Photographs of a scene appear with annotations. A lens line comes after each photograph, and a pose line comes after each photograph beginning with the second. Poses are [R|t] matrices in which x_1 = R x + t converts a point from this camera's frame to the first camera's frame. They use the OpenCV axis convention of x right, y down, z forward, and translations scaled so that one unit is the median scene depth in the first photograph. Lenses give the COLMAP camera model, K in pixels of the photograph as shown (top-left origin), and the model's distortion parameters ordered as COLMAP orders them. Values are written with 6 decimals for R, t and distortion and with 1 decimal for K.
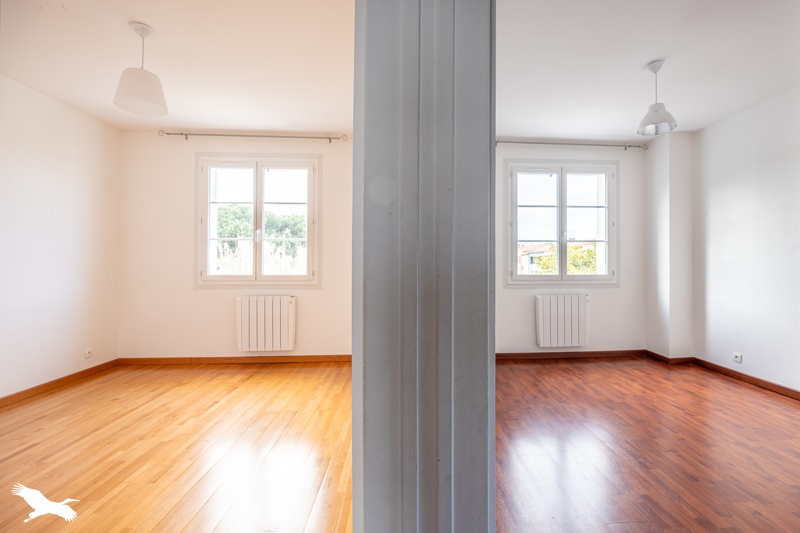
lens RADIAL K [[371.0, 0, 426.1], [0, 371.0, 258.0], [0, 0, 1]] dist [-0.006114, -0.000008]
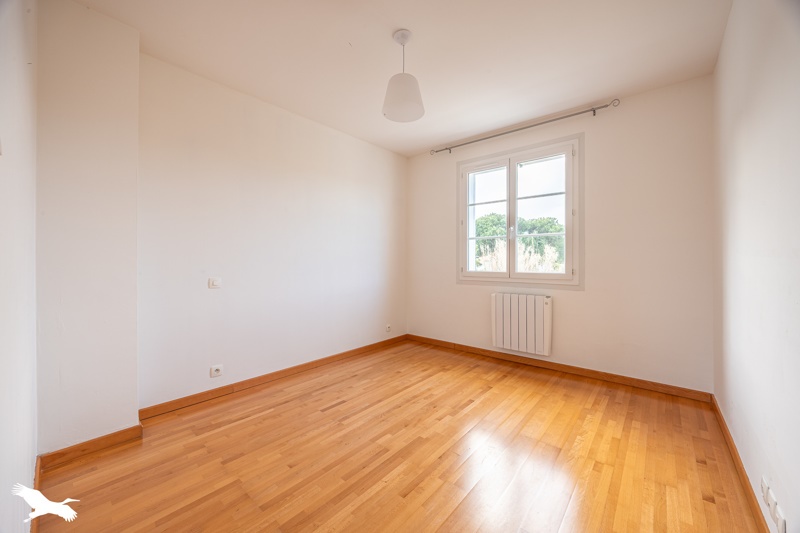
lens RADIAL K [[306.2, 0, 401.7], [0, 306.2, 262.0], [0, 0, 1]] dist [-0.000190, 0.000057]
pose [[0.718948, 0.002246, -0.695060, -0.115890], [0.010383, 0.999848, 0.013971, 0.004267], [0.694986, -0.017261, 0.718816, 0.251605]]
